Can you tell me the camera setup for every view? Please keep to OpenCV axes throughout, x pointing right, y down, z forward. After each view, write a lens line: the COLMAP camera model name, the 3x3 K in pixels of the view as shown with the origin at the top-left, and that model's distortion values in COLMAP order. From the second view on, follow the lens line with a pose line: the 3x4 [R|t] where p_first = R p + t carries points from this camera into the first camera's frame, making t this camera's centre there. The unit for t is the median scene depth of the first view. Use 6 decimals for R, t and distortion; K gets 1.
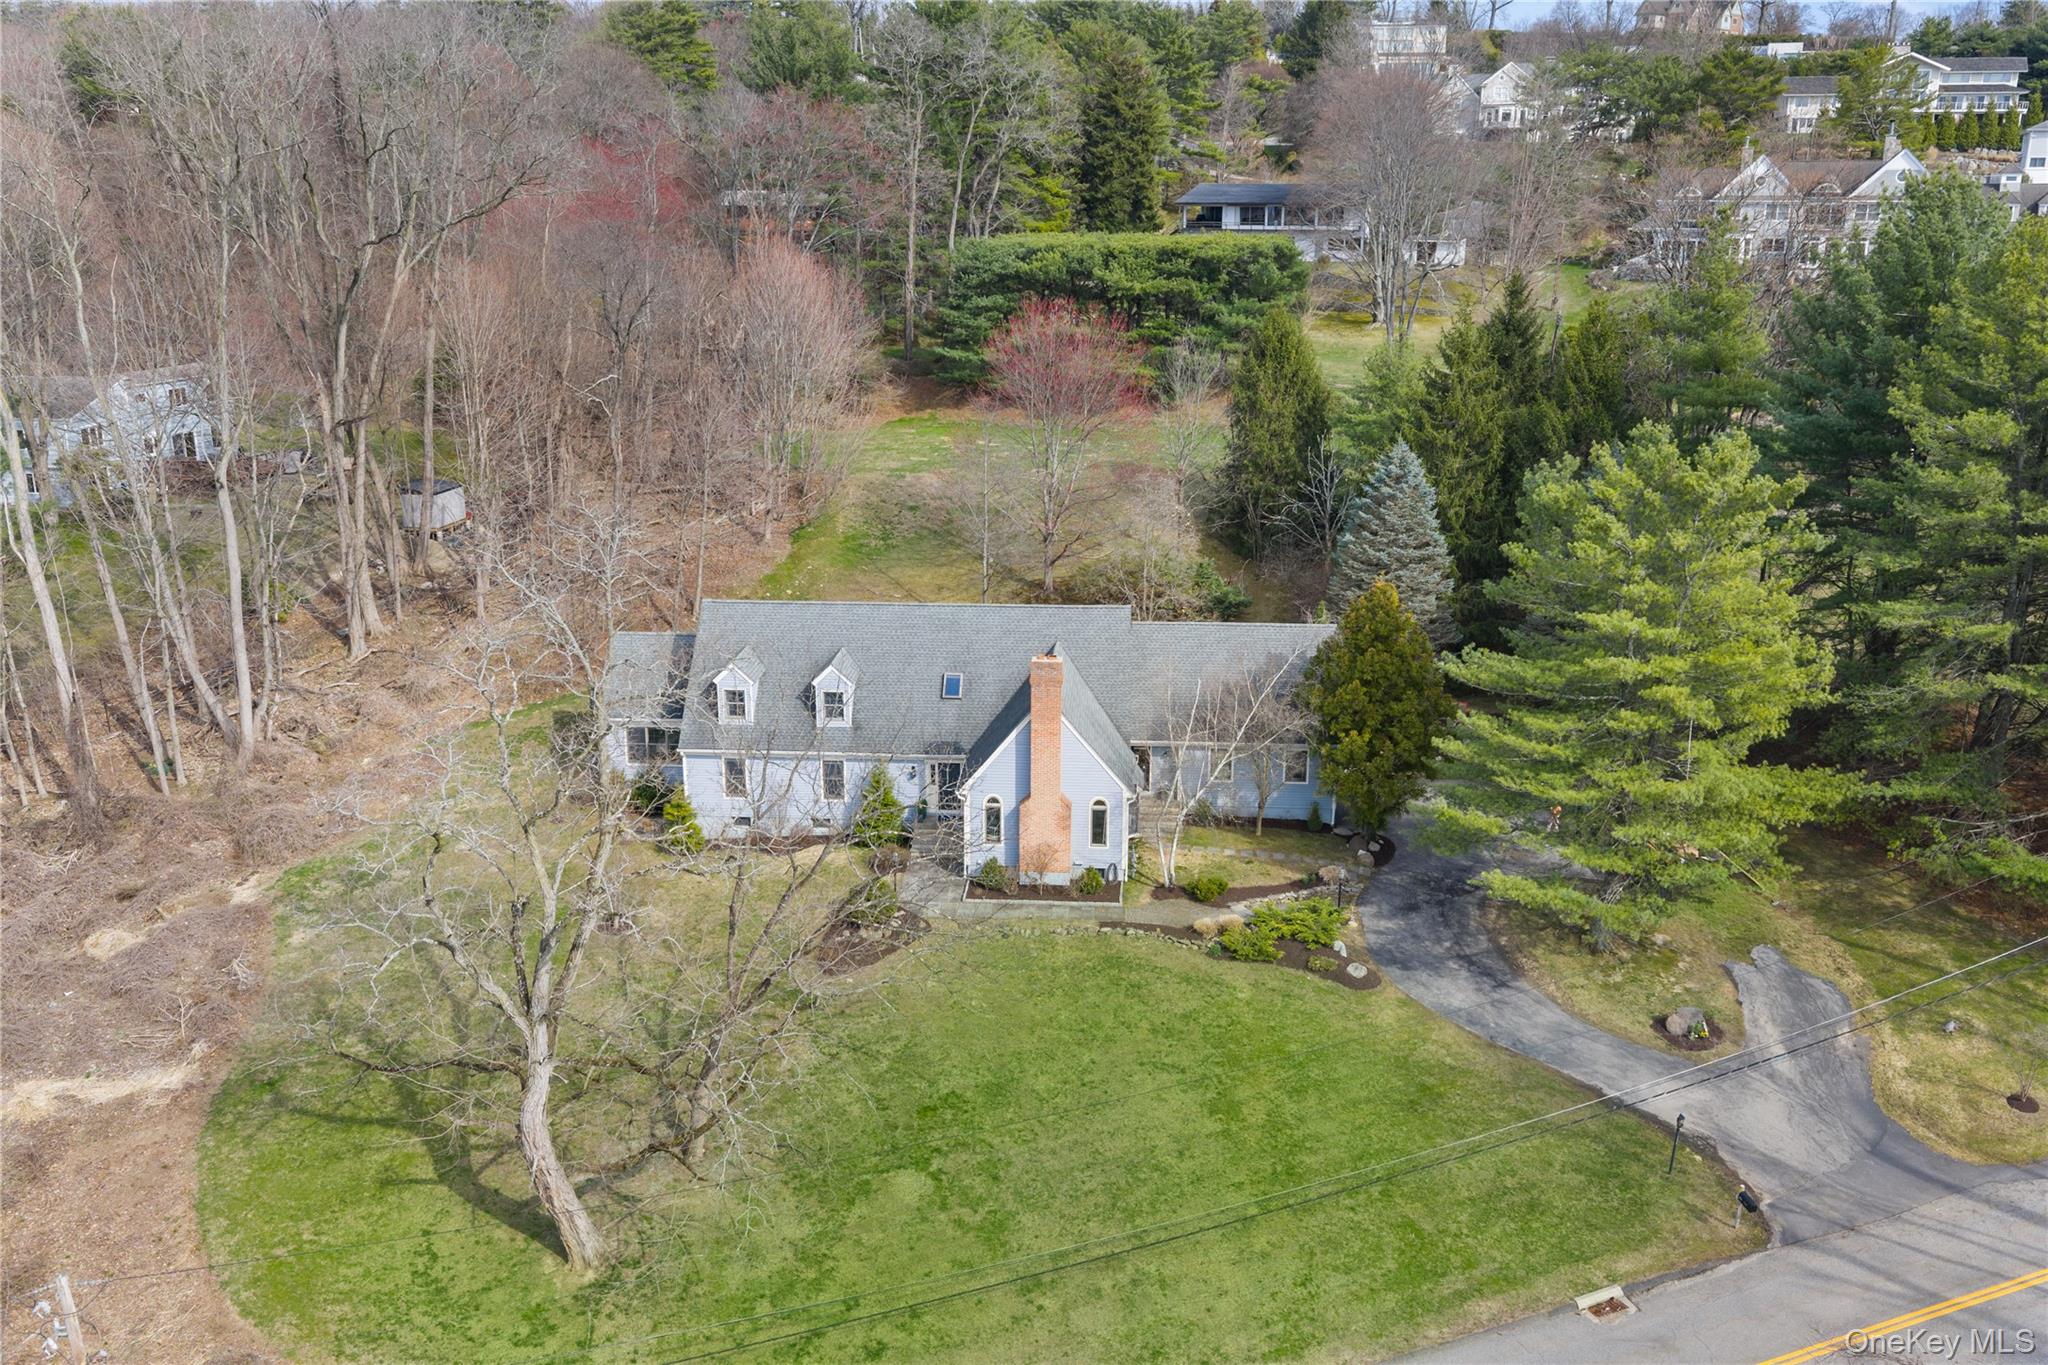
lens RADIAL K [[1694.5, 0, 1023.5], [0, 1694.5, 681.6], [0, 0, 1]] dist [-0.003794, -0.007108]
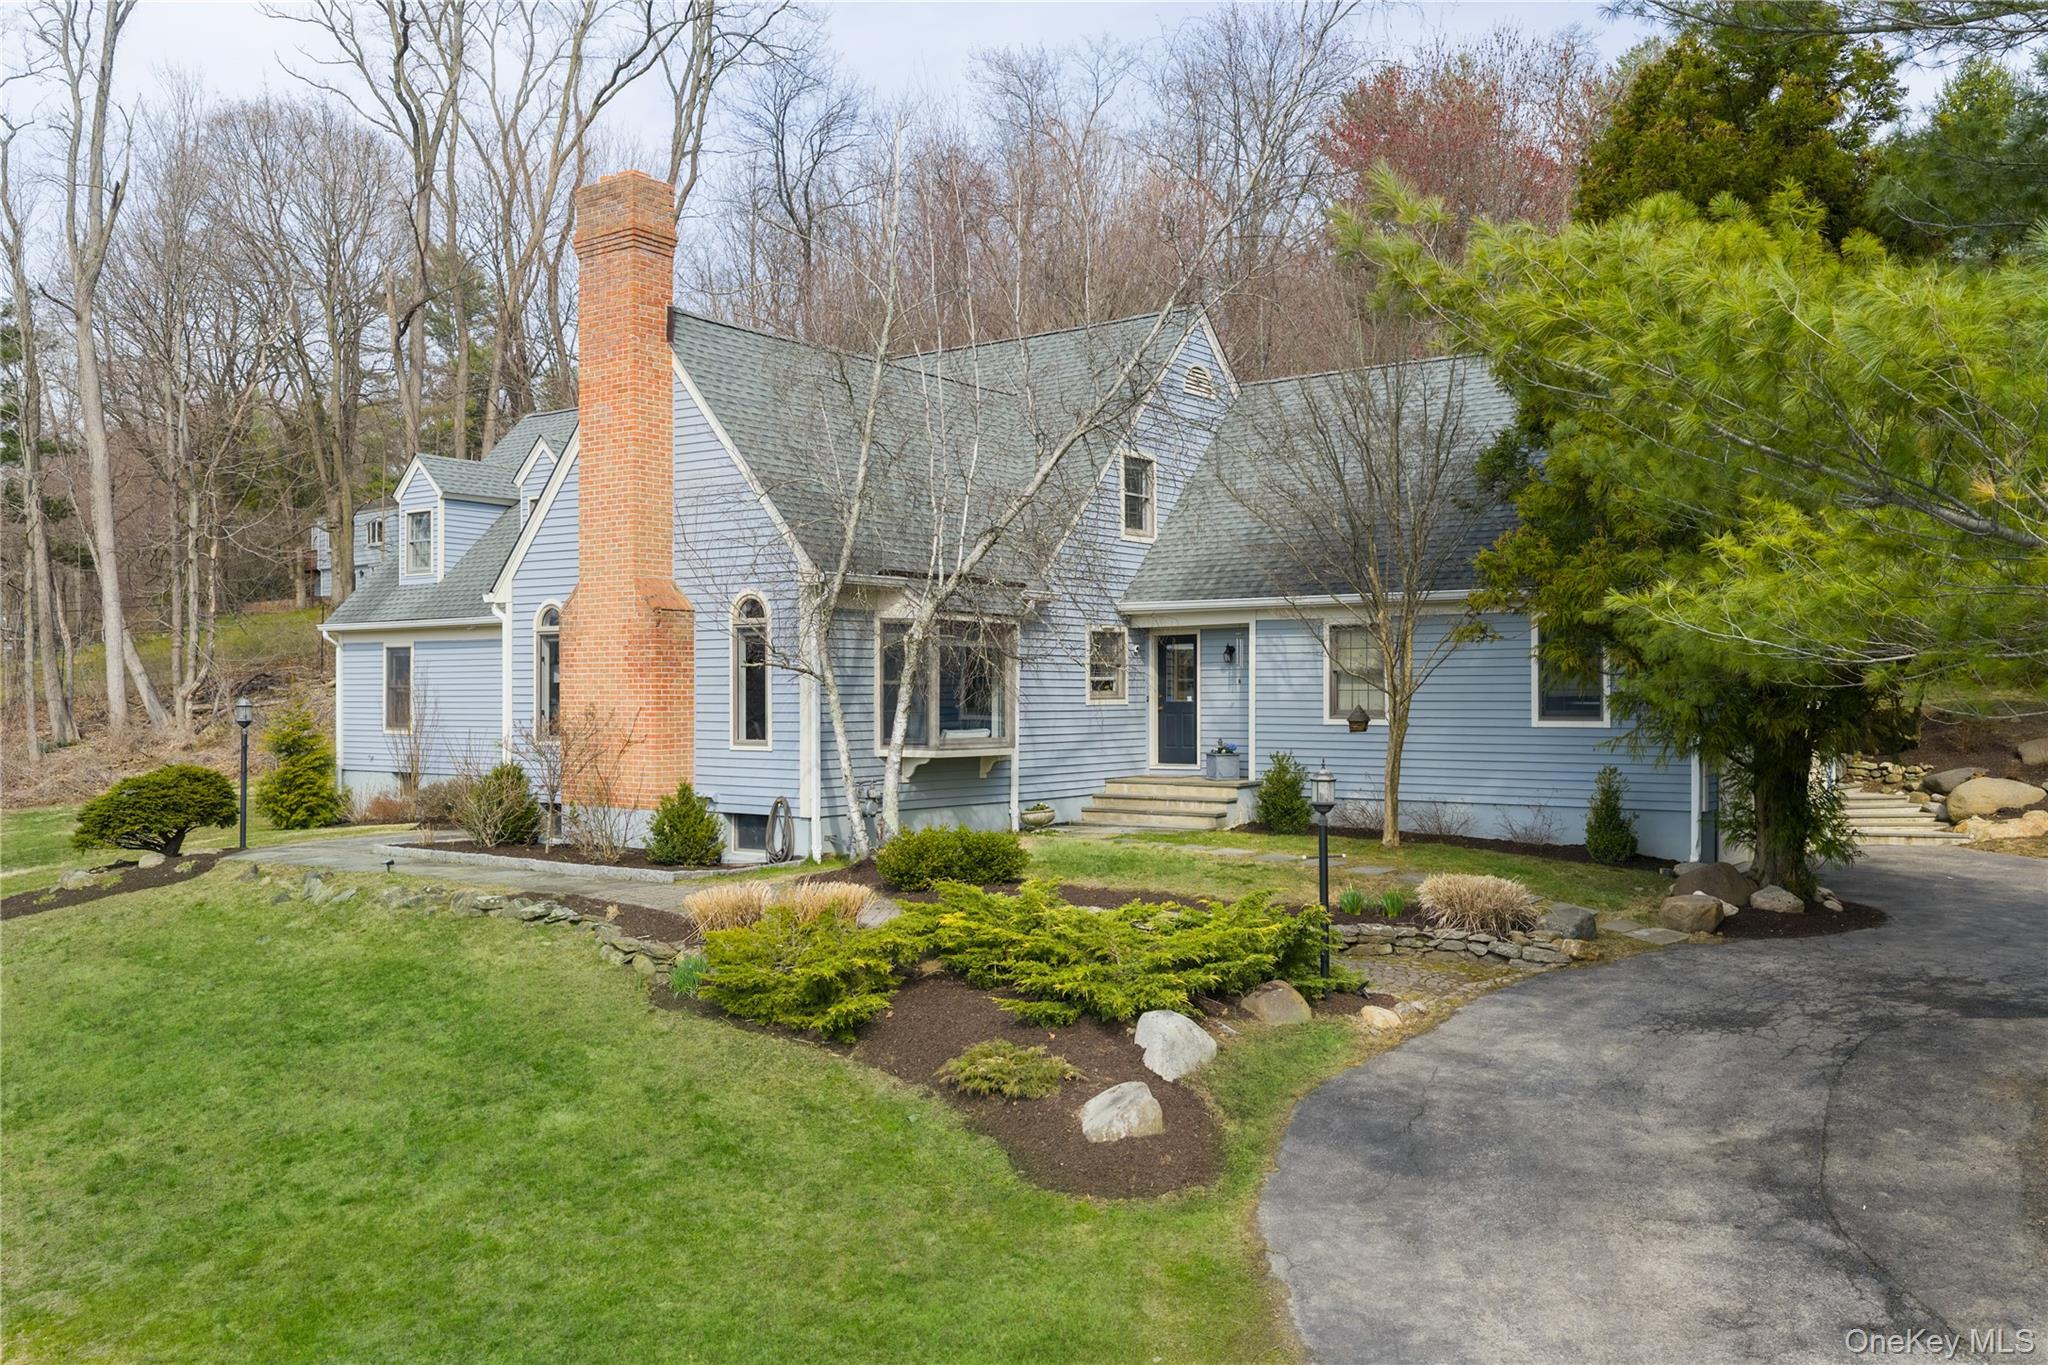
lens RADIAL K [[1694.5, 0, 1024.5], [0, 1694.5, 688.0], [0, 0, 1]] dist [-0.003794, -0.007108]
pose [[0.852150, 0.003660, -0.523284, 0.267085], [-0.150074, 0.959681, -0.237677, 0.158526], [0.501316, 0.281068, 0.818342, 0.747910]]
